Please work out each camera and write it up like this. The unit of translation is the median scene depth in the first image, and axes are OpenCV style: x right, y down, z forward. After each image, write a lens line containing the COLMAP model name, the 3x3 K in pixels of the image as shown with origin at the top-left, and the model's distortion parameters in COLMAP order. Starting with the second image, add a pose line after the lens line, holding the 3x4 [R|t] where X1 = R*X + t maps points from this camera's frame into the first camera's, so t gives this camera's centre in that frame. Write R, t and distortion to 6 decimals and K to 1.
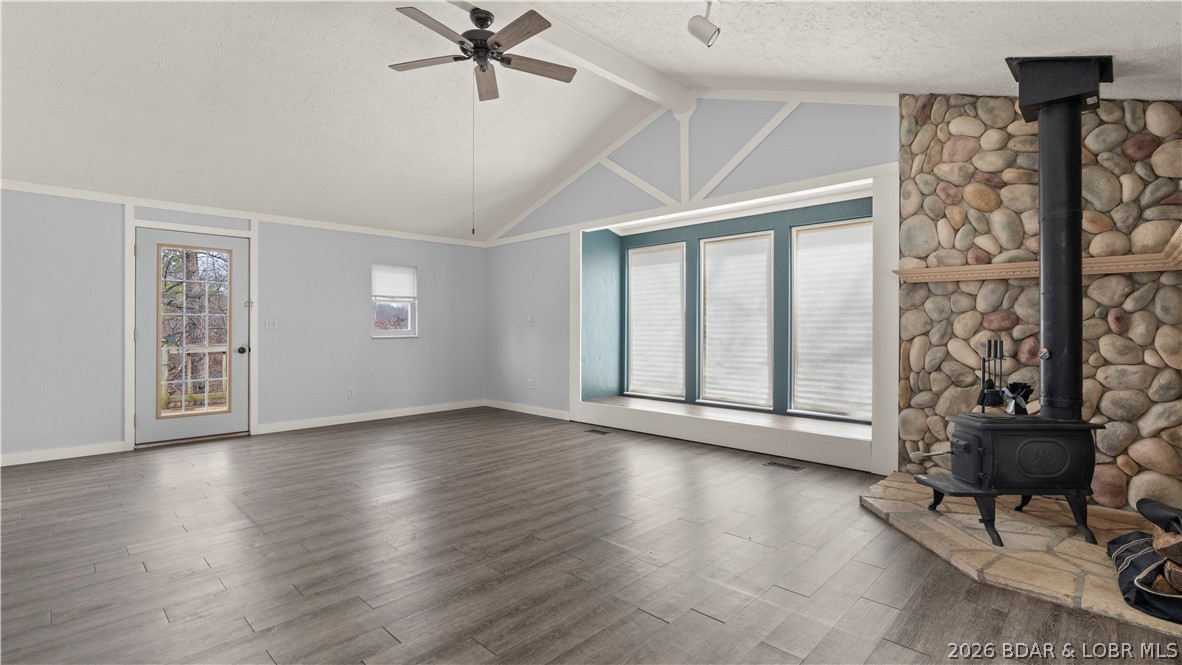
lens RADIAL K [[534.4, 0, 597.1], [0, 534.4, 328.3], [0, 0, 1]] dist [-0.010059, 0.000217]
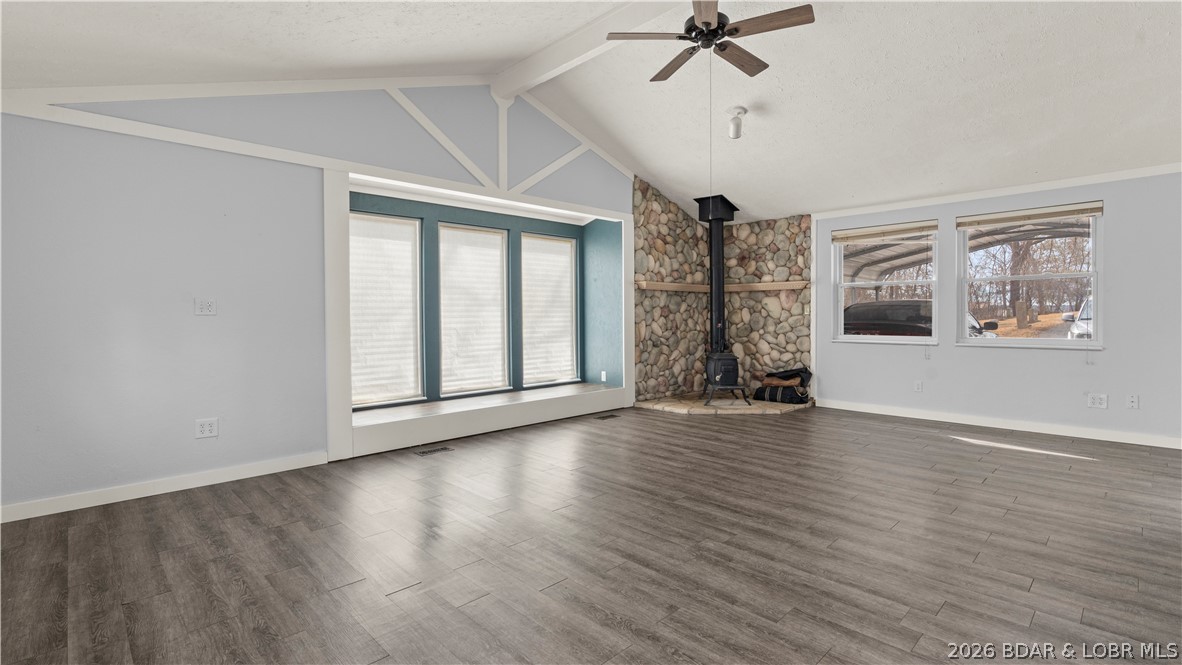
lens RADIAL K [[534.4, 0, 597.1], [0, 534.4, 326.0], [0, 0, 1]] dist [-0.010059, 0.000217]
pose [[0.031755, -0.018835, 0.999318, -0.788120], [0.010054, 0.999778, 0.018525, -0.000344], [-0.999445, 0.009459, 0.031937, 0.761986]]
